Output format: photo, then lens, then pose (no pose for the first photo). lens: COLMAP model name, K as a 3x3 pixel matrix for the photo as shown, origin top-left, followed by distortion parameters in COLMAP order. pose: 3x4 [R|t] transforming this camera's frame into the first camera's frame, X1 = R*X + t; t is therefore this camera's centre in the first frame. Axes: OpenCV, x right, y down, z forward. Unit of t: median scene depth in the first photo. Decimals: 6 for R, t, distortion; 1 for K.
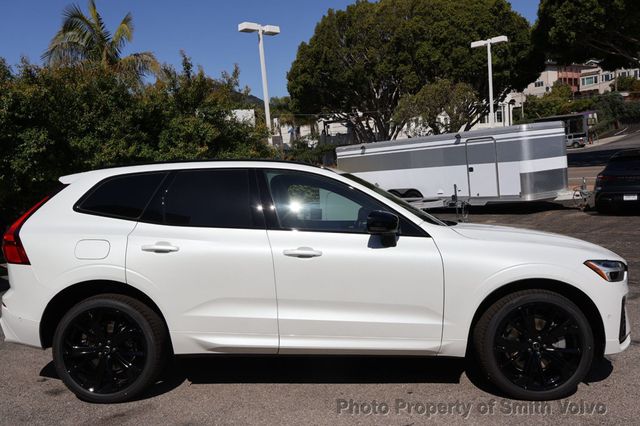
lens RADIAL K [[529.8, 0, 320.0], [0, 529.8, 213.0], [0, 0, 1]] dist [0.011963, 0.007710]
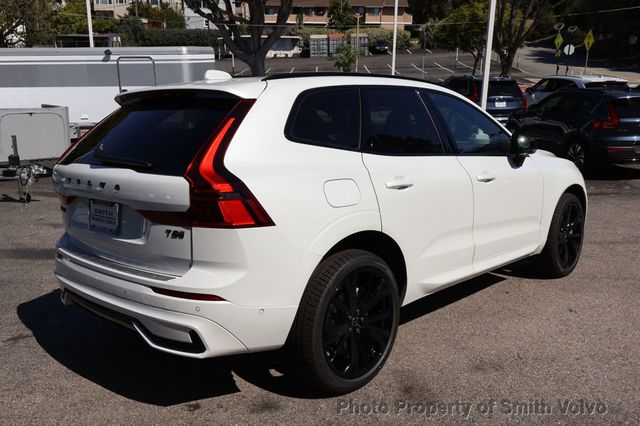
lens RADIAL K [[565.5, 0, 320.0], [0, 565.5, 213.0], [0, 0, 1]] dist [0.034495, -0.002540]
pose [[0.666846, -0.114020, 0.736421, -0.230729], [0.022252, 0.990831, 0.133260, -0.001520], [-0.744863, -0.072477, 0.663269, 0.115772]]
